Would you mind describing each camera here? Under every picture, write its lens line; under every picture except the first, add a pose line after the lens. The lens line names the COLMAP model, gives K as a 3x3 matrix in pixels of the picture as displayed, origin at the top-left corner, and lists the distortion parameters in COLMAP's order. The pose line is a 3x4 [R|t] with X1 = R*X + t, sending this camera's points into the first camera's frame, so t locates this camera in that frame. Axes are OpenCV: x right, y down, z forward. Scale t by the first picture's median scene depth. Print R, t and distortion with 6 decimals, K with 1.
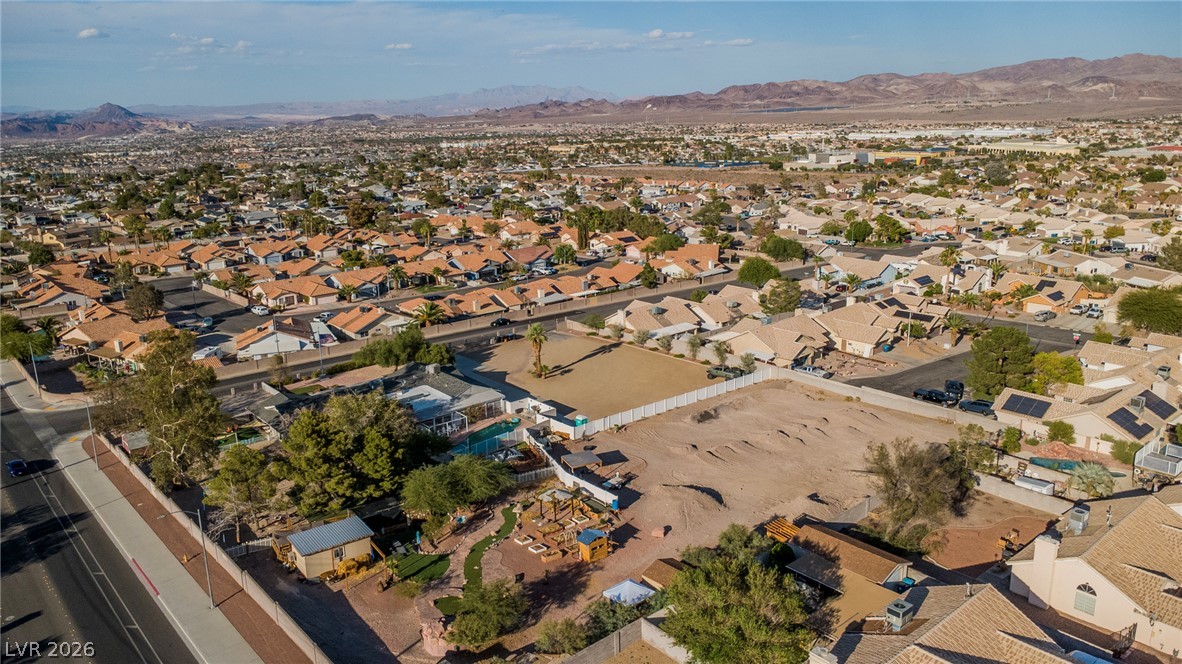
lens RADIAL K [[866.8, 0, 591.0], [0, 866.8, 332.0], [0, 0, 1]] dist [0.003589, -0.002322]
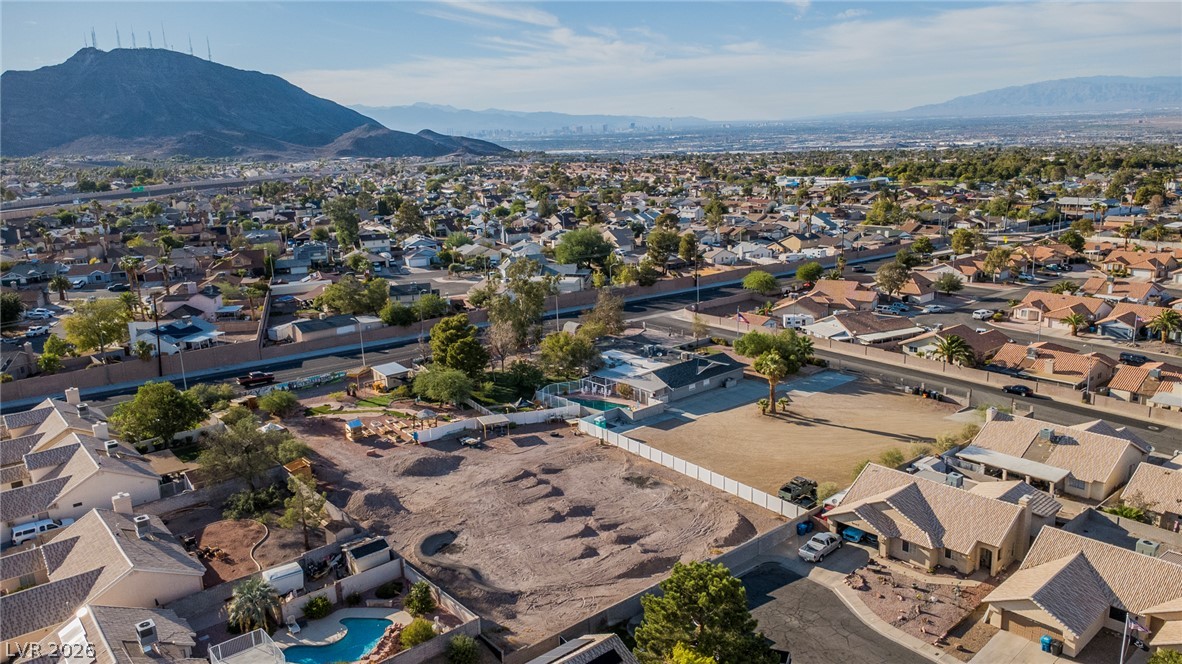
lens RADIAL K [[849.4, 0, 591.0], [0, 849.4, 332.0], [0, 0, 1]] dist [0.013214, -0.004635]
pose [[-0.016703, 0.253328, -0.967236, 0.428562], [-0.216107, 0.943591, 0.250867, -0.115552], [0.976227, 0.213217, 0.038985, 0.408250]]
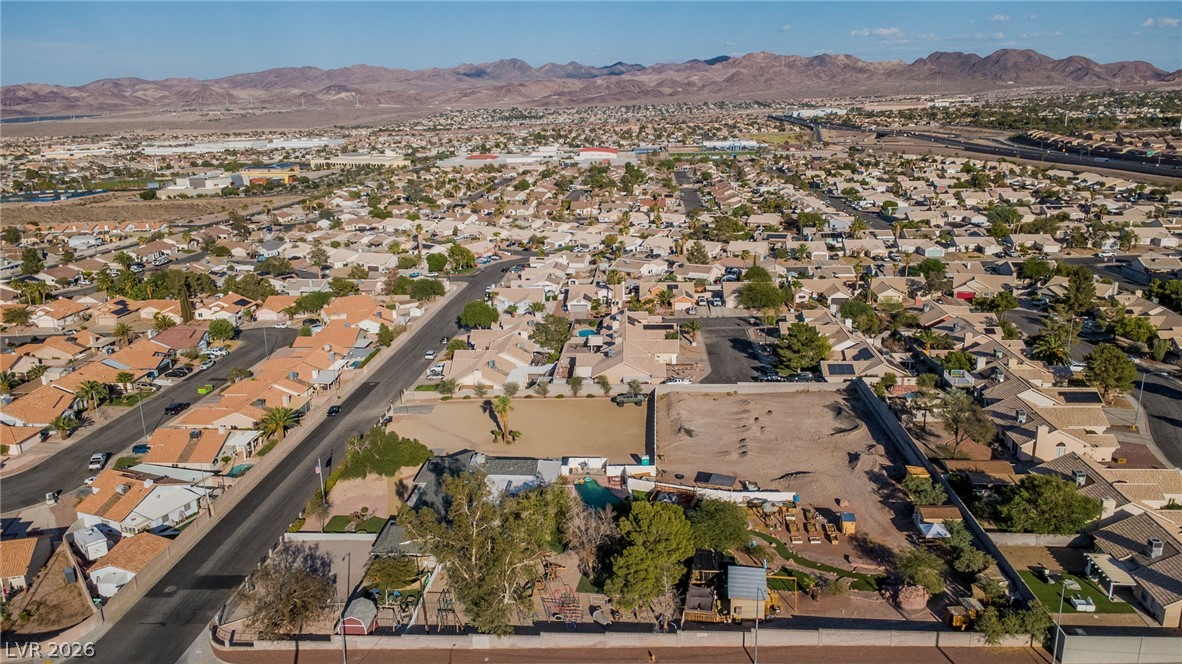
lens RADIAL K [[889.8, 0, 591.0], [0, 889.8, 332.0], [0, 0, 1]] dist [0.010377, -0.000157]
pose [[0.695508, -0.179347, 0.695775, -0.392932], [0.186677, 0.980198, 0.066057, -0.074002], [-0.693845, 0.083942, 0.715216, 0.067206]]
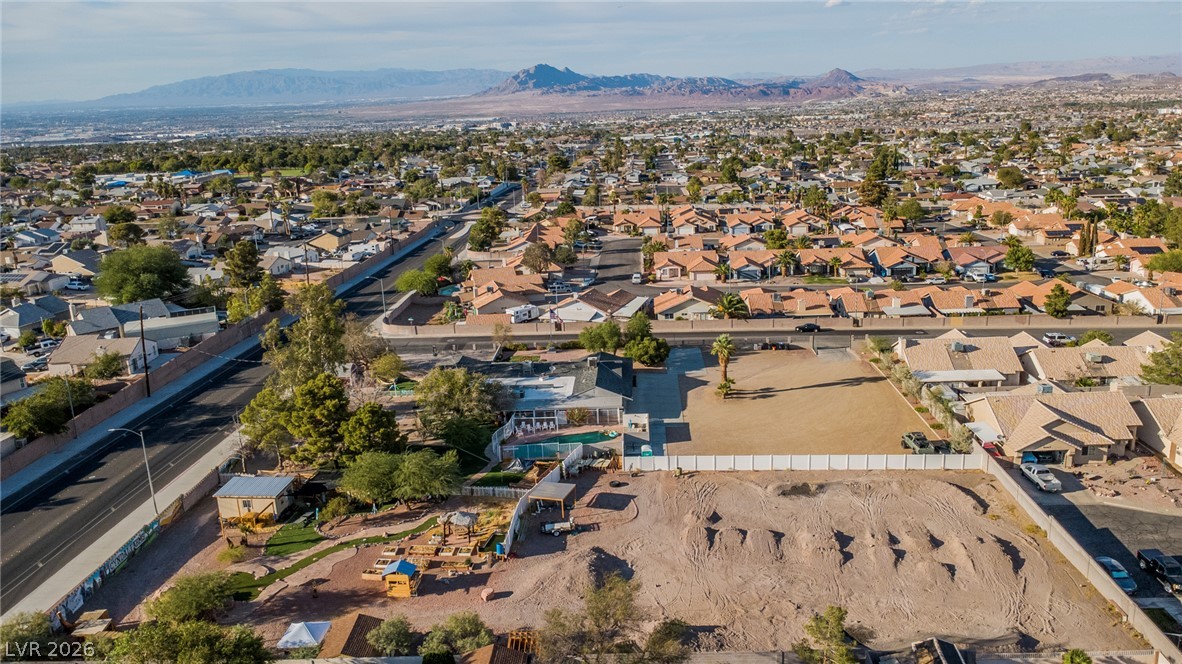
lens RADIAL K [[883.6, 0, 611.6], [0, 883.6, 331.5], [0, 0, 1]] dist [0.018160, 0.001410]
pose [[0.743127, 0.171503, -0.646799, 0.227716], [-0.149571, 0.984714, 0.089257, -0.040264], [0.652220, 0.030413, 0.757420, 0.133821]]
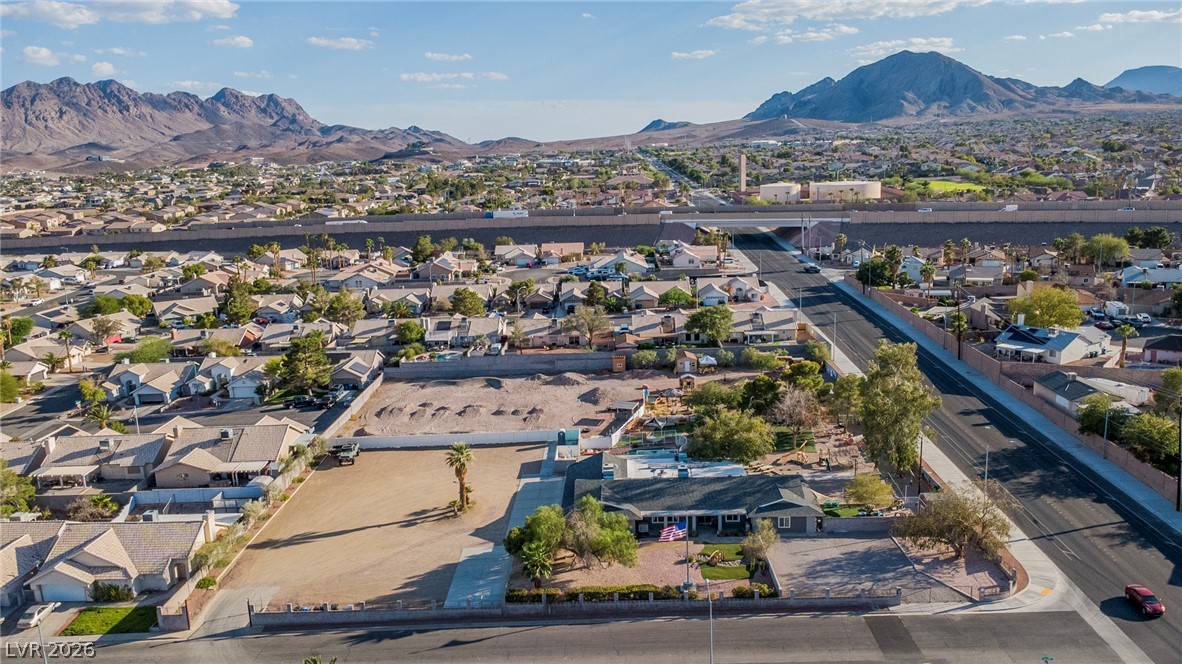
lens RADIAL K [[889.8, 0, 591.0], [0, 889.8, 332.0], [0, 0, 1]] dist [0.010377, -0.000157]
pose [[-0.745370, -0.087058, 0.660942, -0.354793], [0.215009, 0.907063, 0.361951, -0.193428], [-0.631026, 0.411896, -0.657379, 0.747469]]
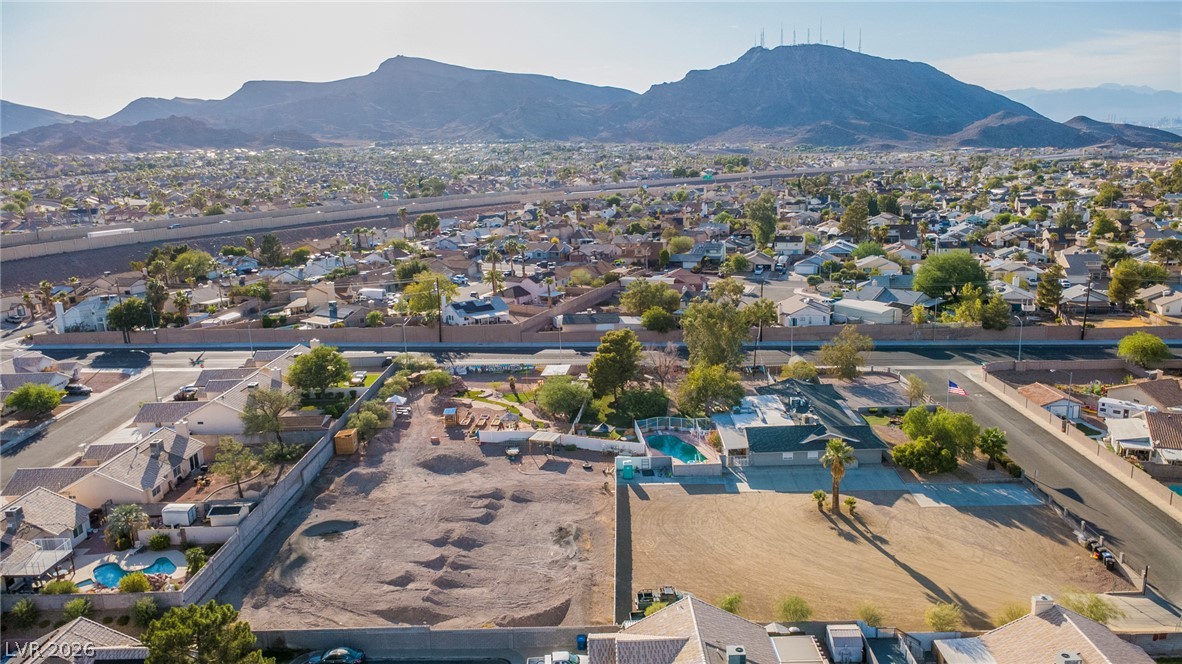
lens RADIAL K [[849.4, 0, 591.0], [0, 849.4, 332.0], [0, 0, 1]] dist [0.013214, -0.004635]
pose [[-0.668217, 0.206894, -0.714620, 0.298795], [-0.138718, 0.909059, 0.392899, -0.181173], [0.730920, 0.361672, -0.578748, 0.650009]]
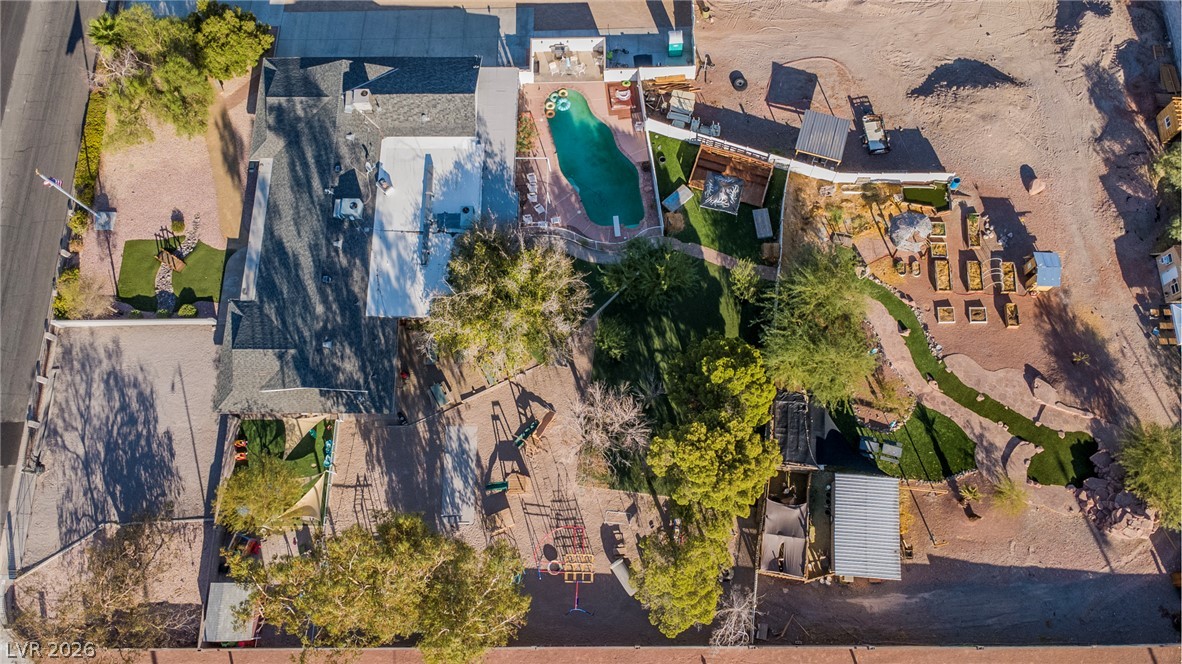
lens RADIAL K [[877.6, 0, 616.3], [0, 877.6, 329.6], [0, 0, 1]] dist [0.039278, -0.063295]
pose [[0.644052, -0.728588, 0.233146, -0.150804], [0.201489, 0.455578, 0.867093, -0.163553], [-0.737970, -0.511477, 0.440218, 0.282153]]
